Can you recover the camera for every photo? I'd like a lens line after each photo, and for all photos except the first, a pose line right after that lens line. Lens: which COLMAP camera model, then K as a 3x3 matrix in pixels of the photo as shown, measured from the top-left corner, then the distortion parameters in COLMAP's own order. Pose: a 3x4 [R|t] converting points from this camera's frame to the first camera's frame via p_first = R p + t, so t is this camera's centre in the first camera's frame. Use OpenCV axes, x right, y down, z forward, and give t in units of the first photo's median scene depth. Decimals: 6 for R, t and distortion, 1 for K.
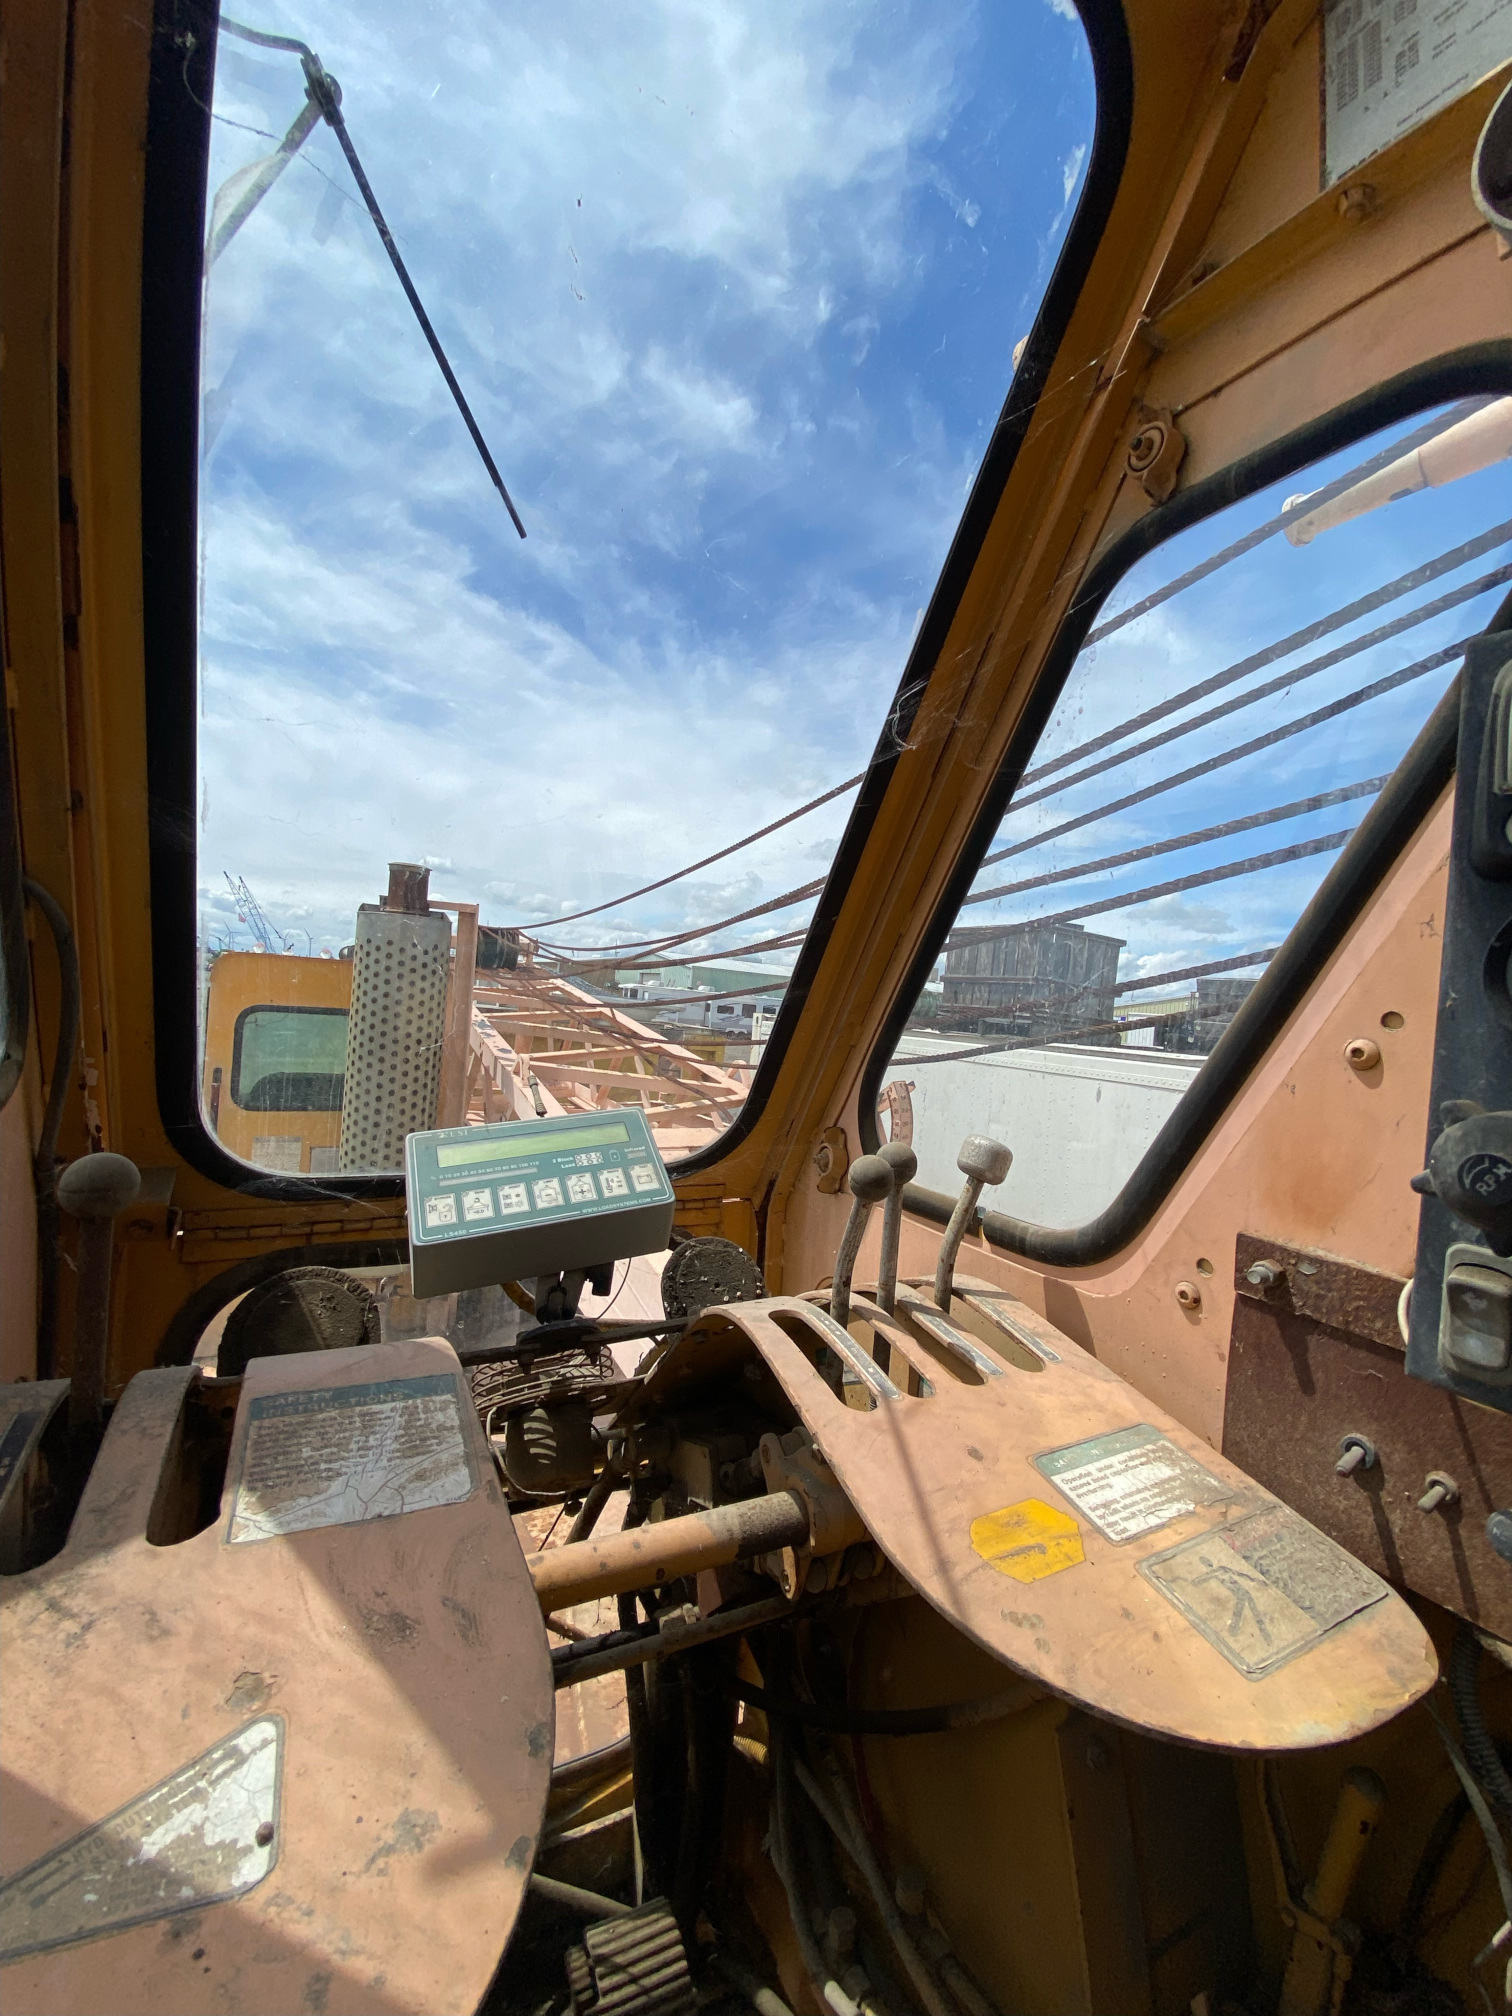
lens RADIAL K [[839.5, 0, 759.0], [0, 839.5, 991.0], [0, 0, 1]] dist [0.021083, -0.019524]
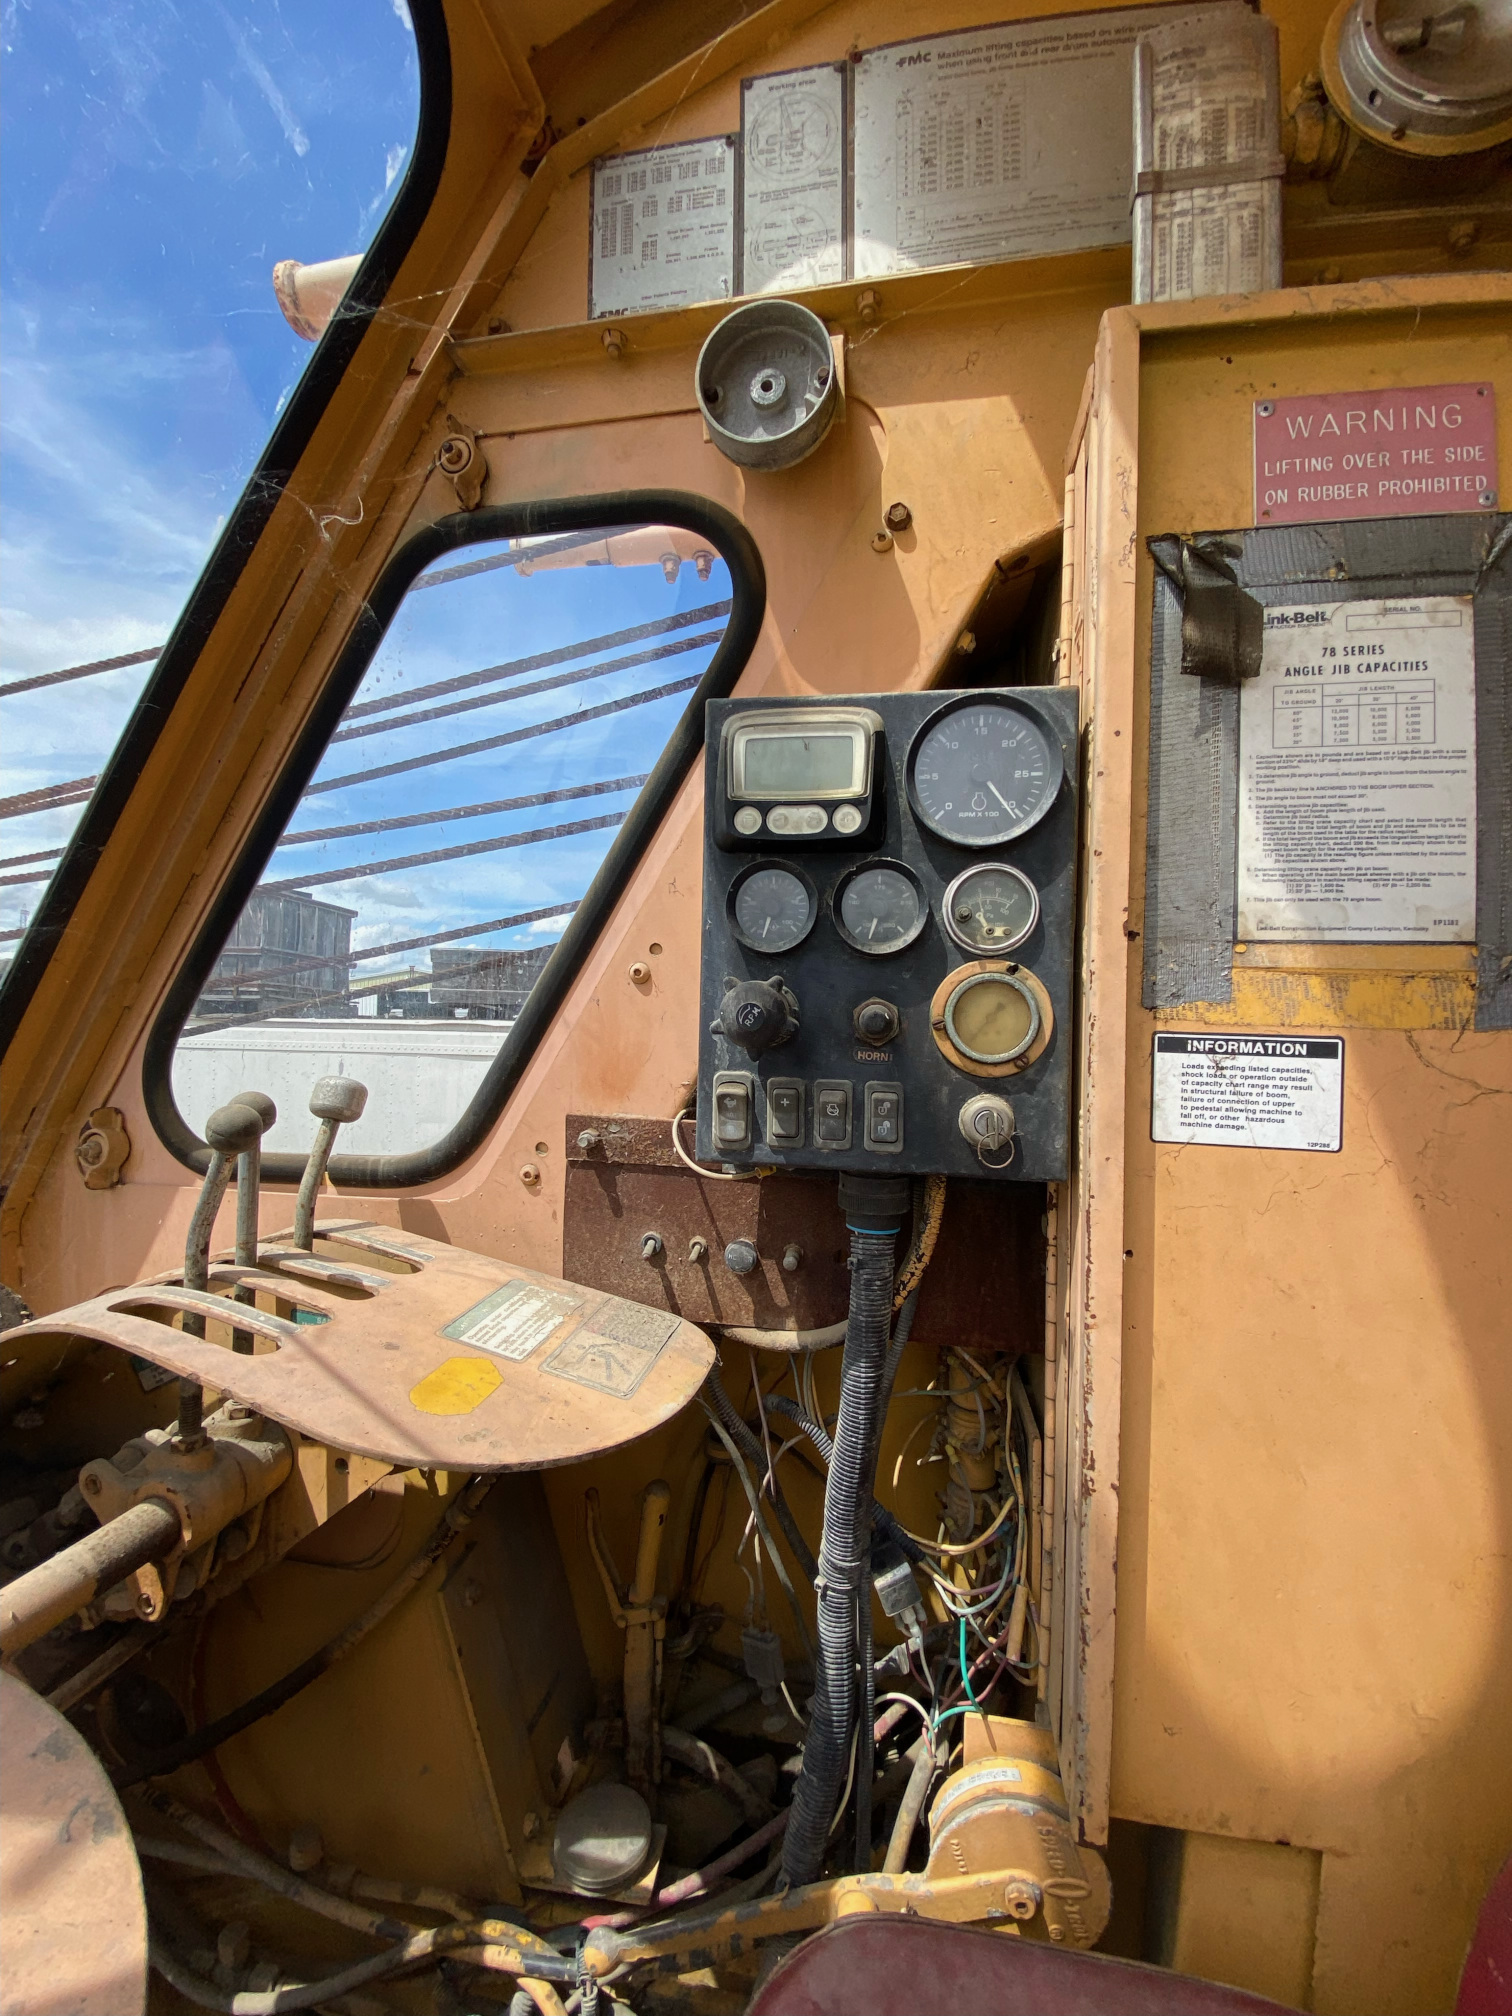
lens RADIAL K [[886.1, 0, 756.0], [0, 886.1, 1008.0], [0, 0, 1]] dist [0.034760, -0.025208]
pose [[0.618076, -0.050297, 0.784508, -0.293580], [0.030419, 0.998734, 0.040066, 0.070081], [-0.785530, -0.000900, 0.618823, -0.072065]]
